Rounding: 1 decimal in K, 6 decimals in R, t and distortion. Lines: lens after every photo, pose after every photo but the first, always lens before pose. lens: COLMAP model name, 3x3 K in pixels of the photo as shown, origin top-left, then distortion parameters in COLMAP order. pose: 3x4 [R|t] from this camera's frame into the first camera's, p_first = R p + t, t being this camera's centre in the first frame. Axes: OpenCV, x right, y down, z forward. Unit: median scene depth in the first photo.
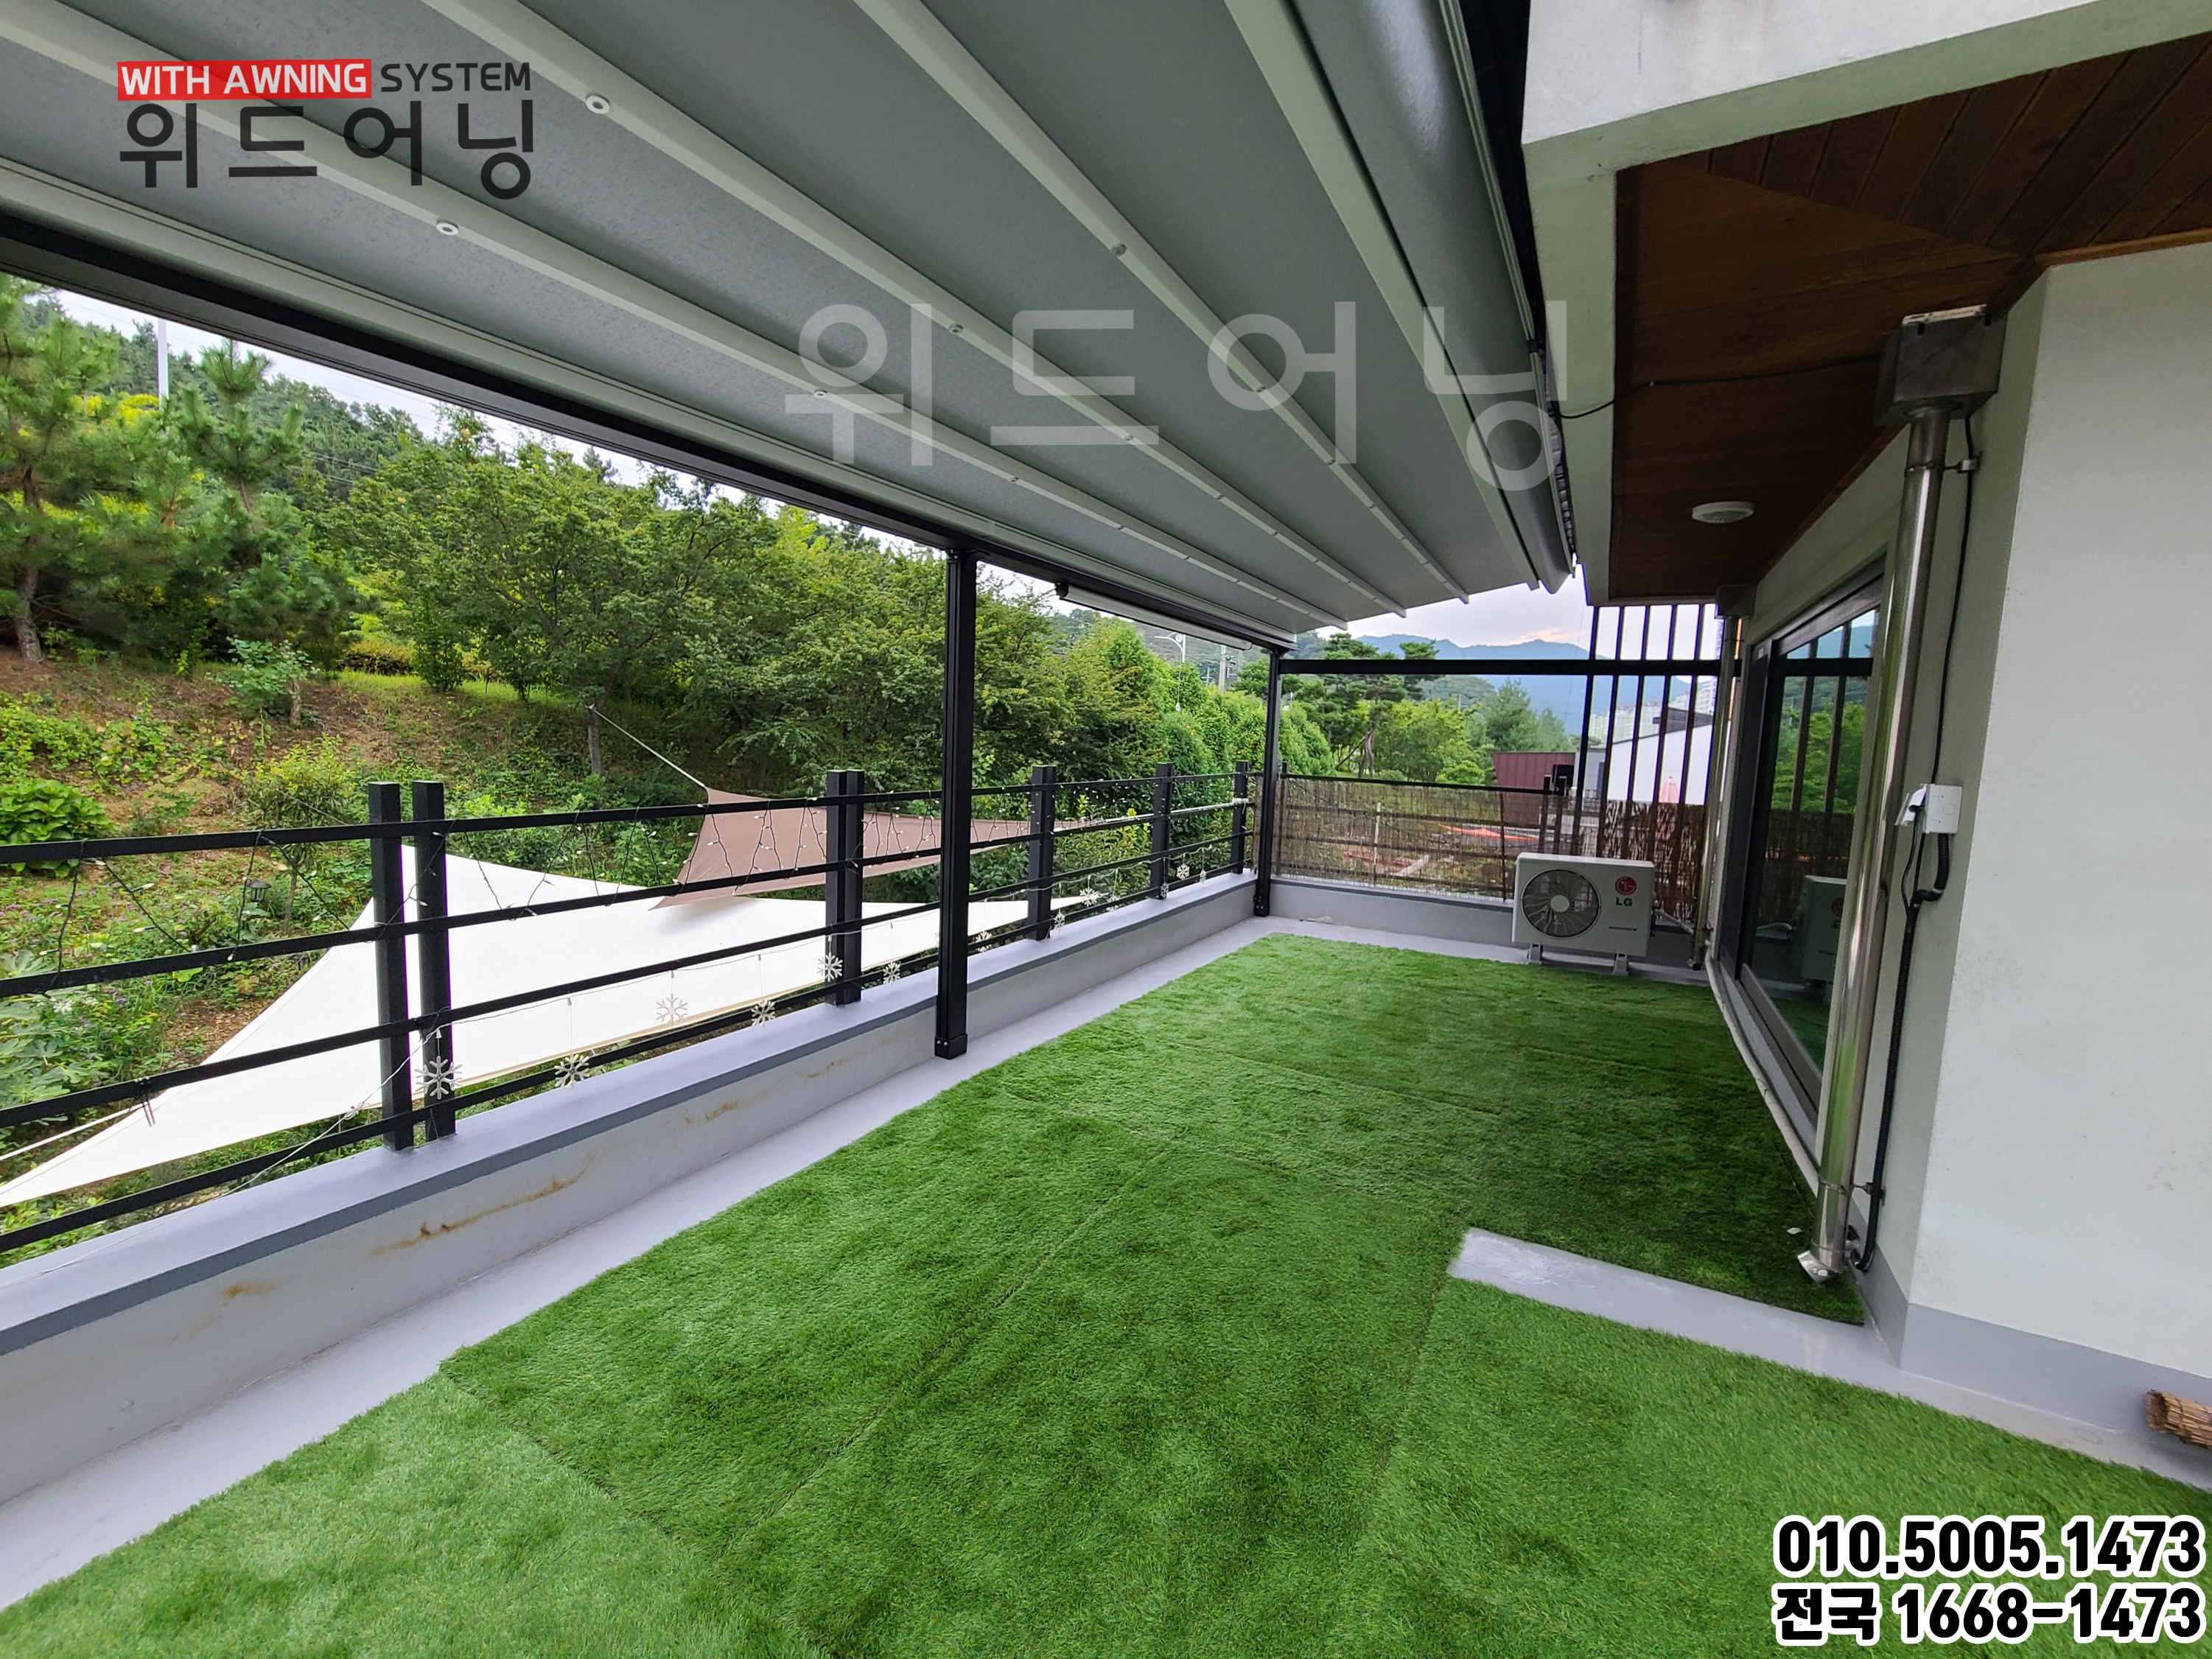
lens RADIAL K [[905.7, 0, 1106.0], [0, 905.7, 829.5], [0, 0, 1]] dist [-0.017284, 0.000073]
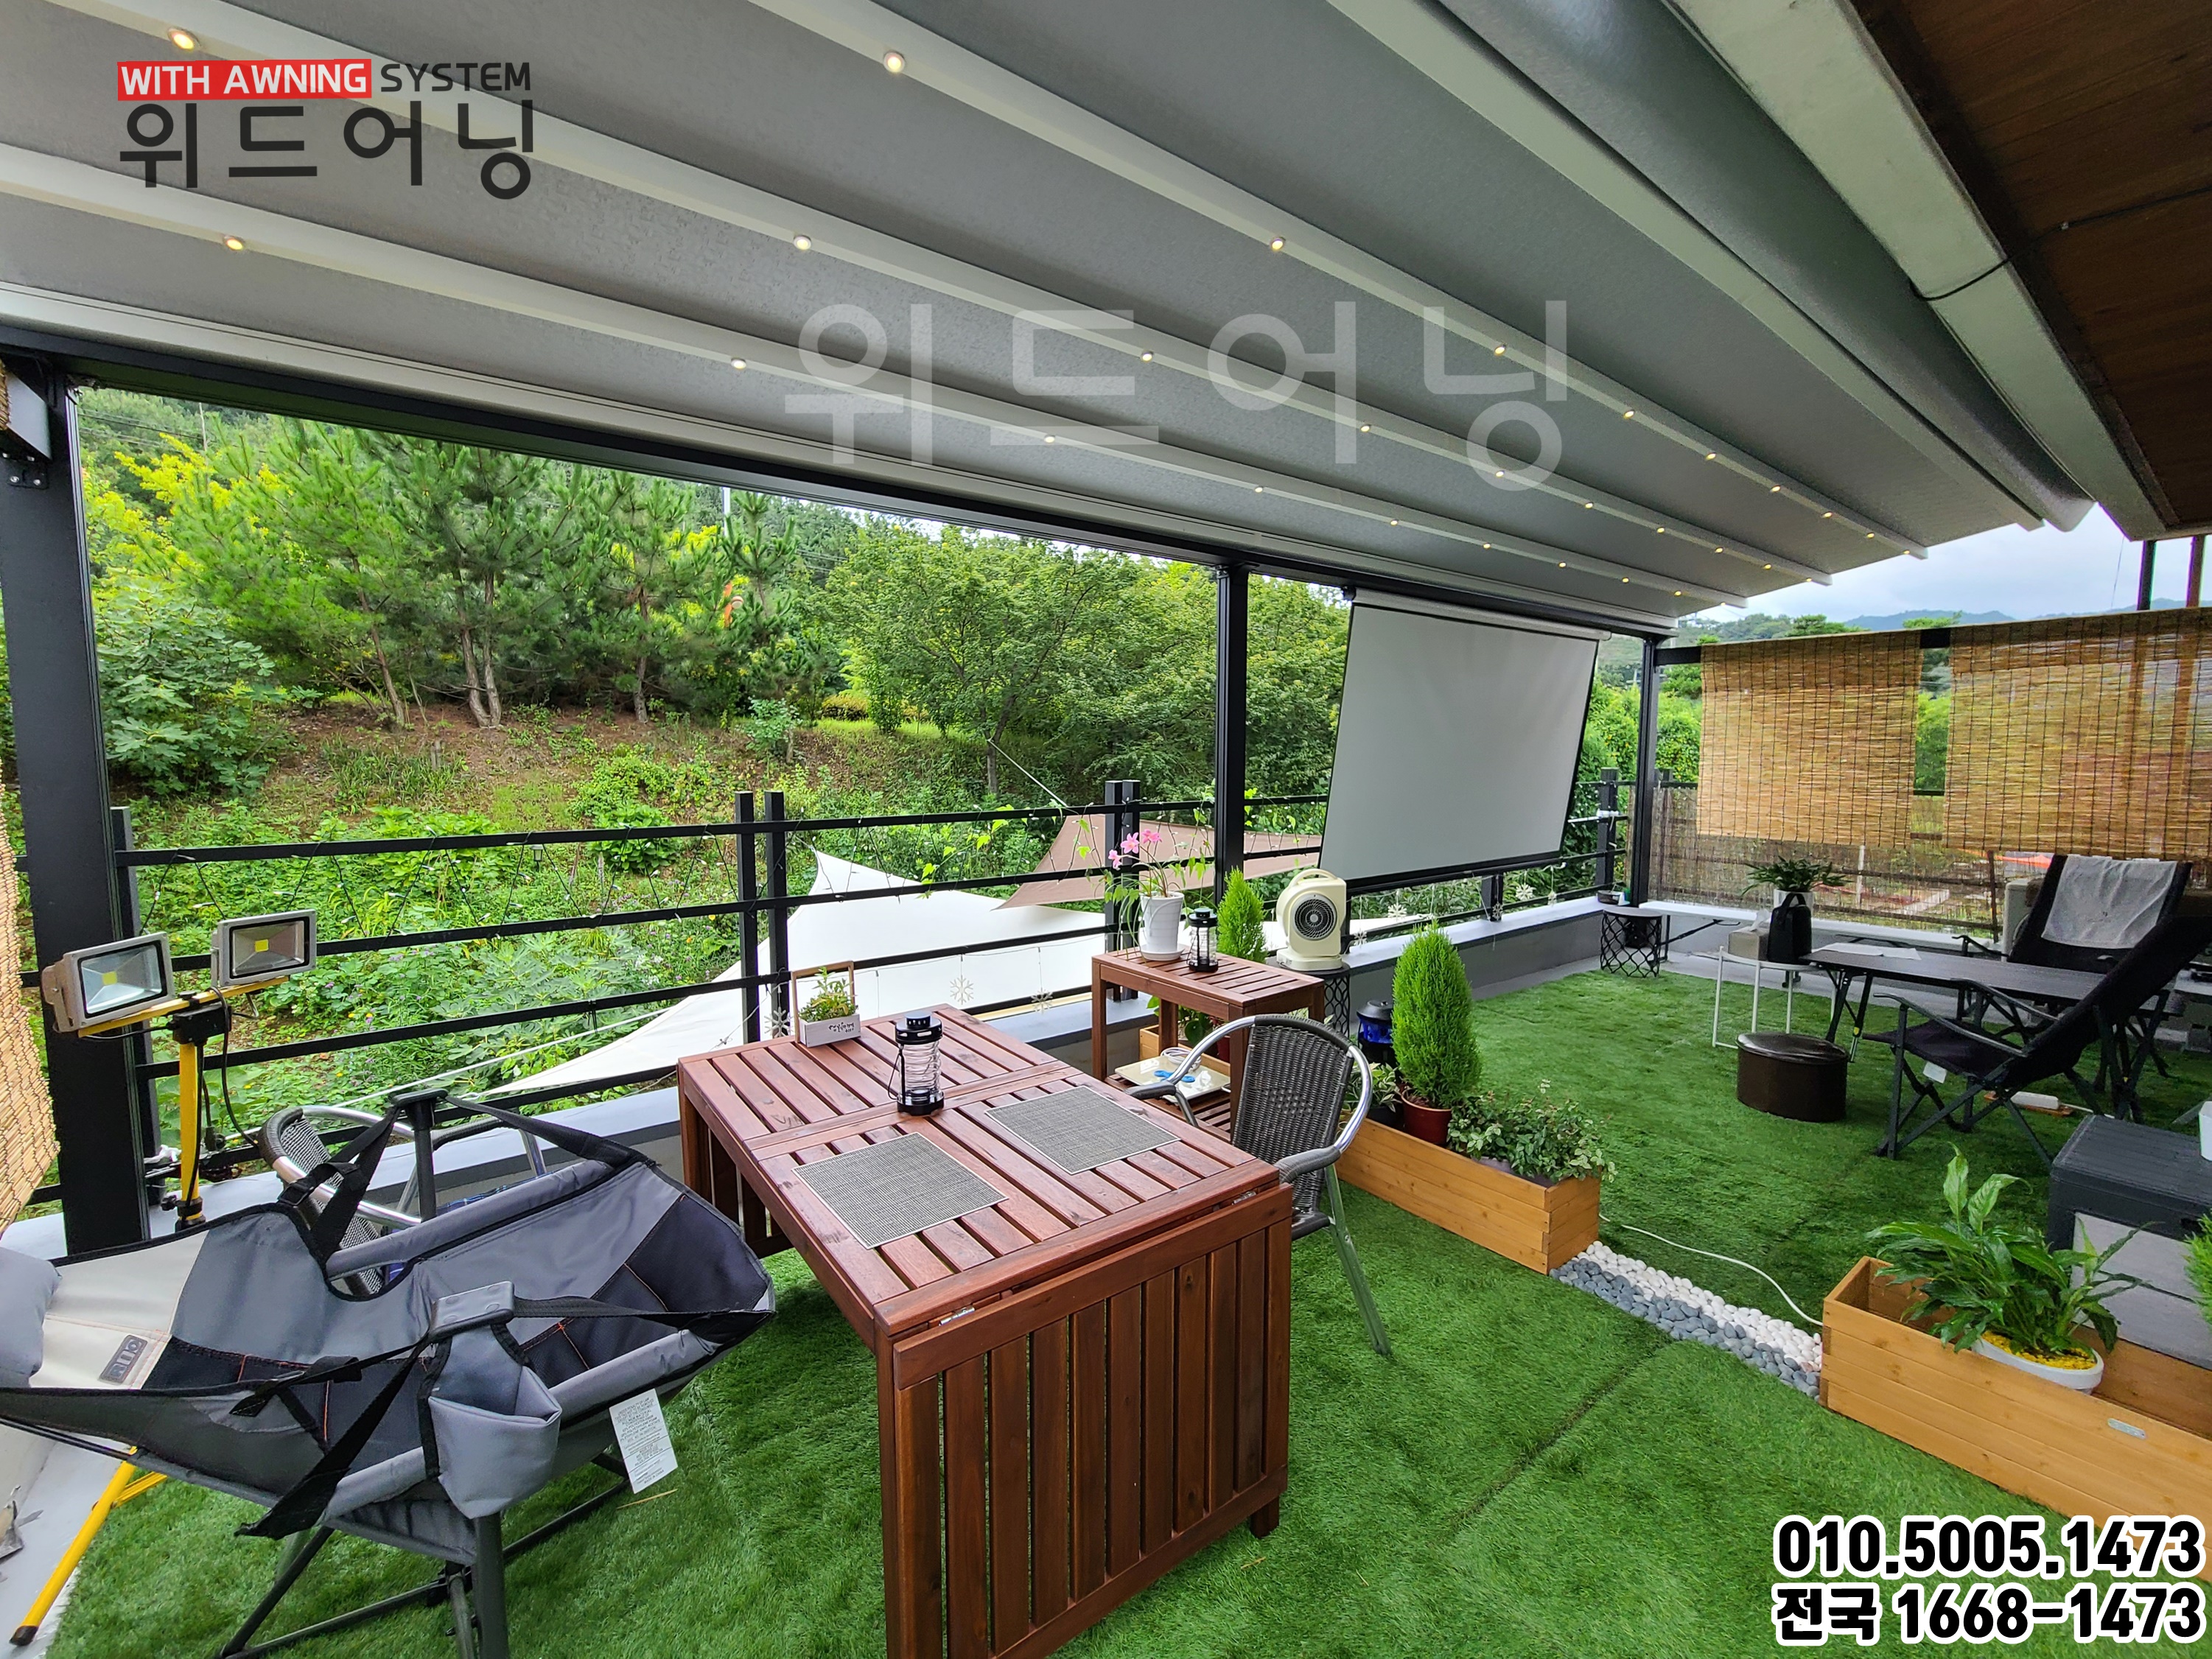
lens RADIAL K [[896.9, 0, 1106.0], [0, 896.9, 829.5], [0, 0, 1]] dist [0.000497, -0.011323]
pose [[0.907770, -0.001155, -0.419466, 0.062851], [-0.010040, 0.999650, -0.024479, 0.008228], [0.419348, 0.026433, 0.907441, 0.009868]]
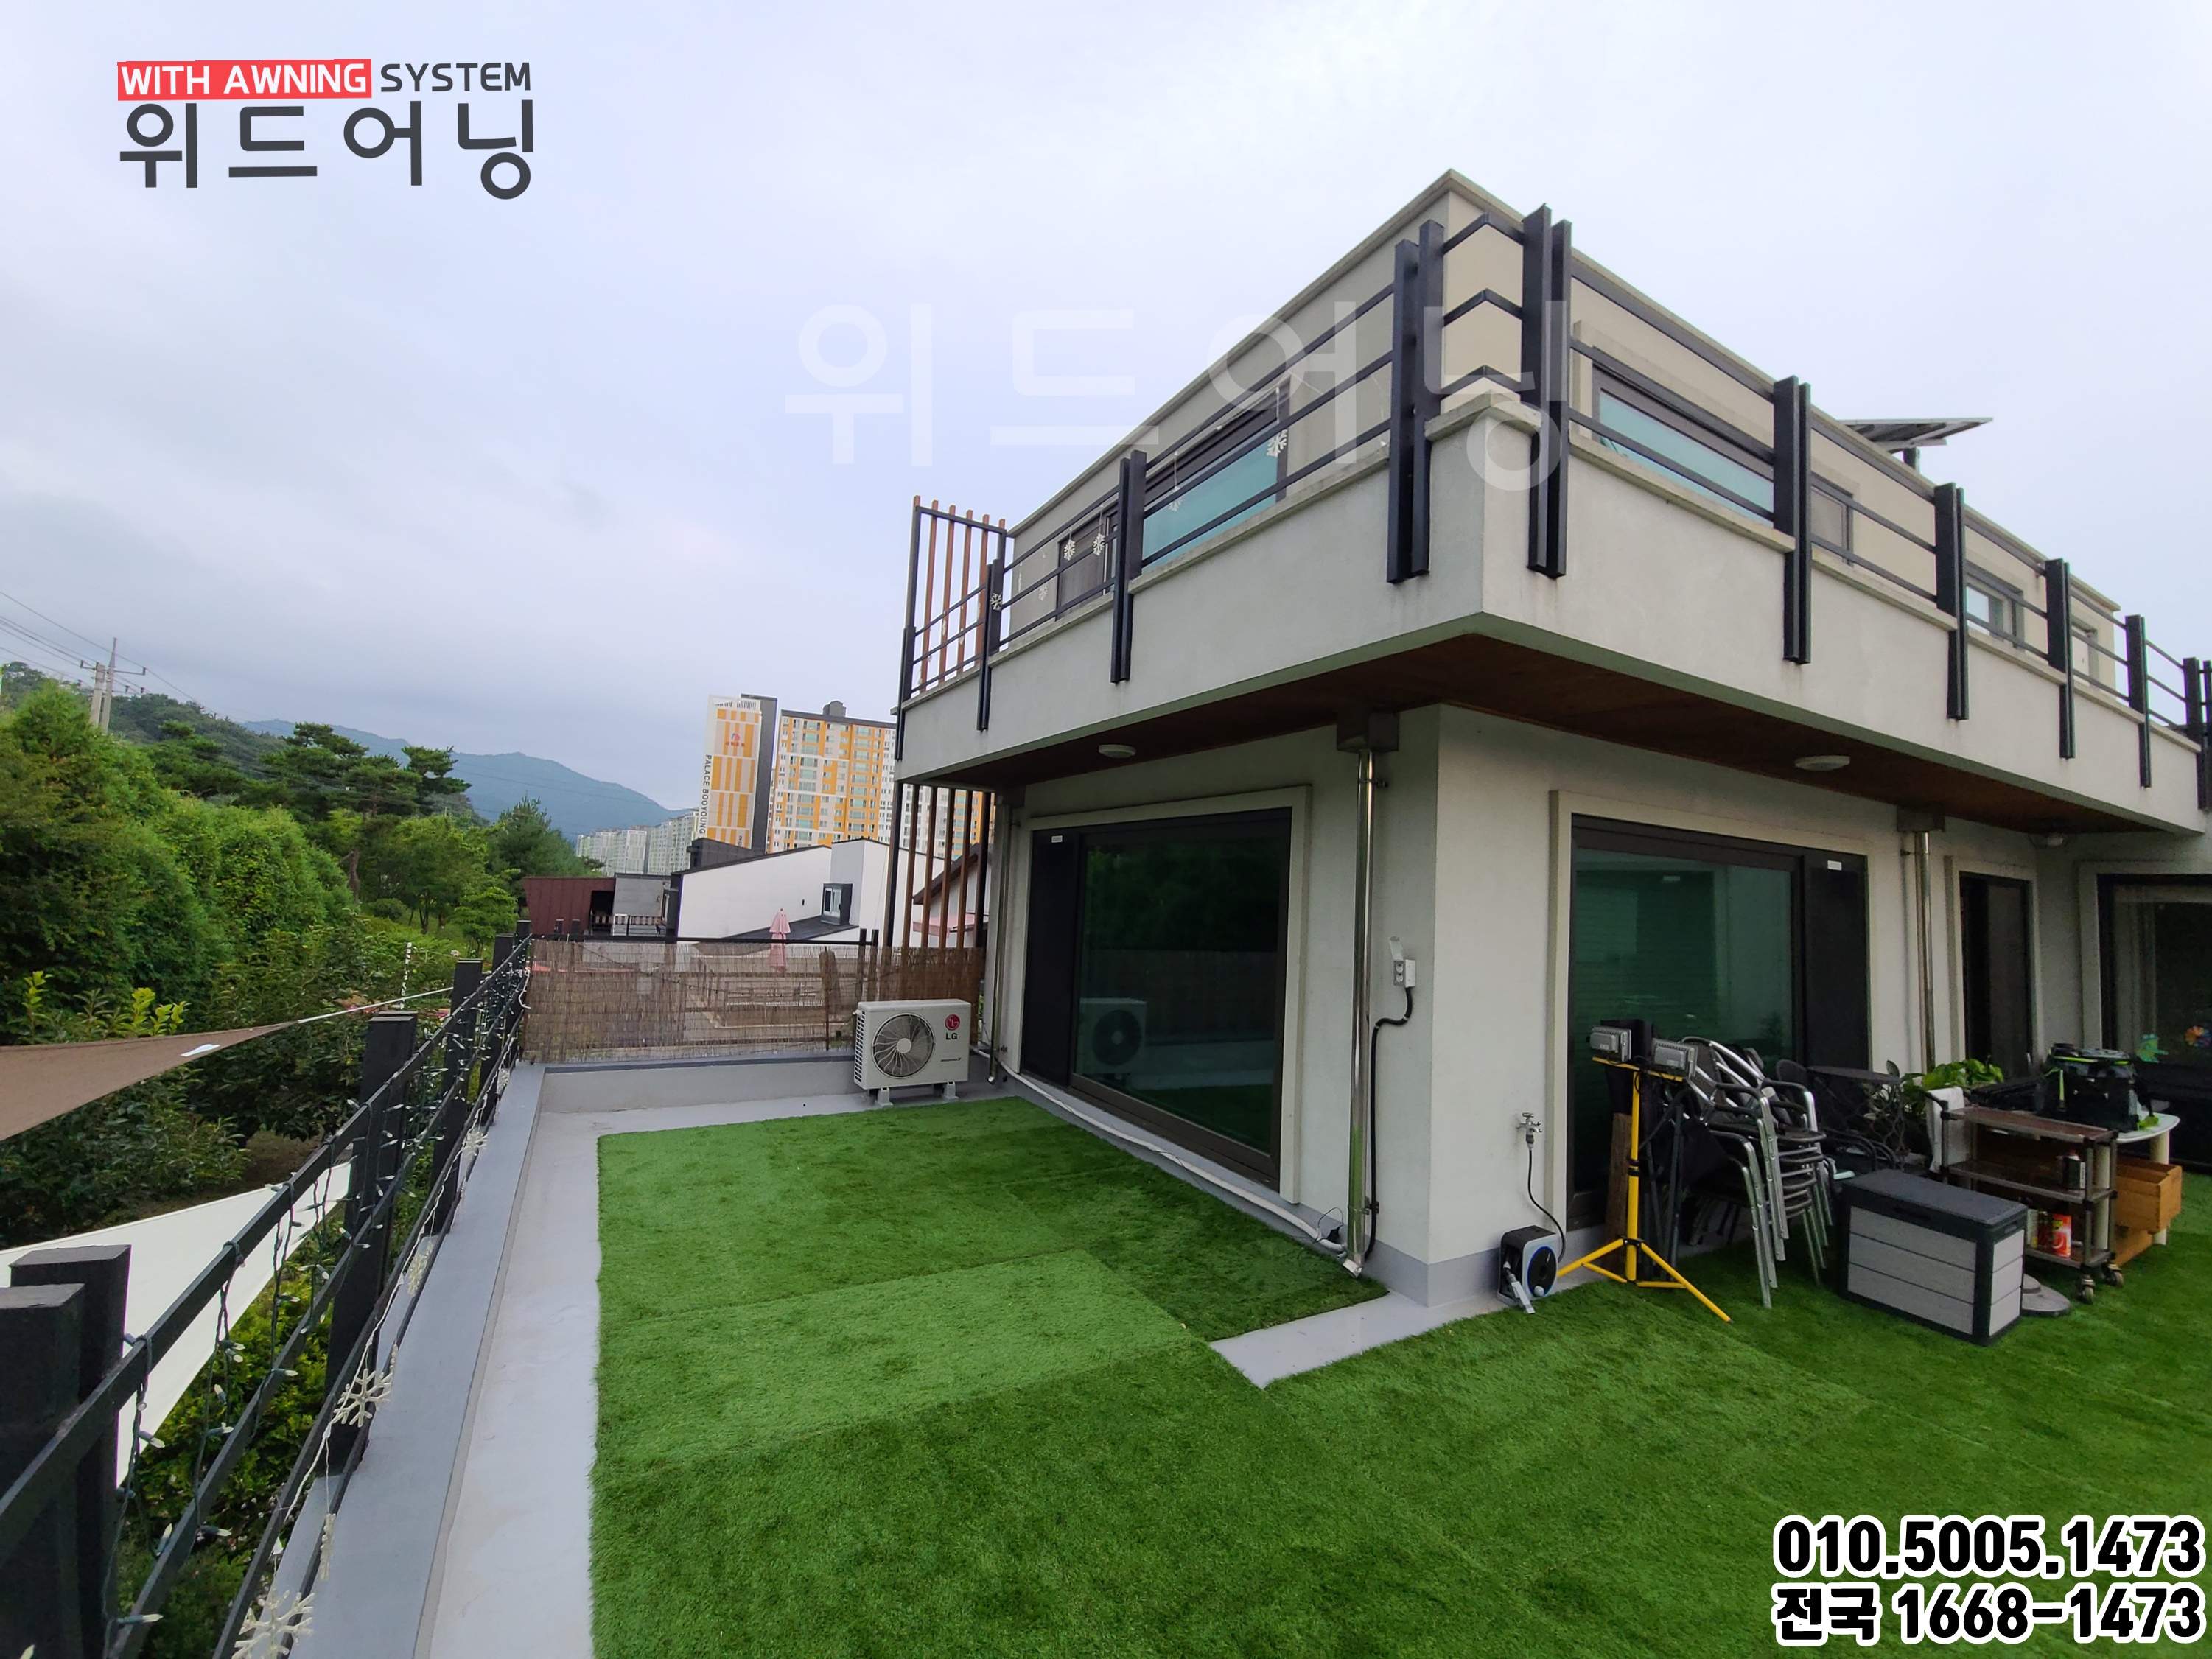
lens RADIAL K [[895.0, 0, 1106.0], [0, 895.0, 829.5], [0, 0, 1]] dist [0.000787, 0.000089]
pose [[0.517161, 0.053018, 0.854245, -0.086529], [0.061396, 0.993210, -0.098812, -0.015627], [-0.853684, 0.103549, 0.510394, 0.052020]]
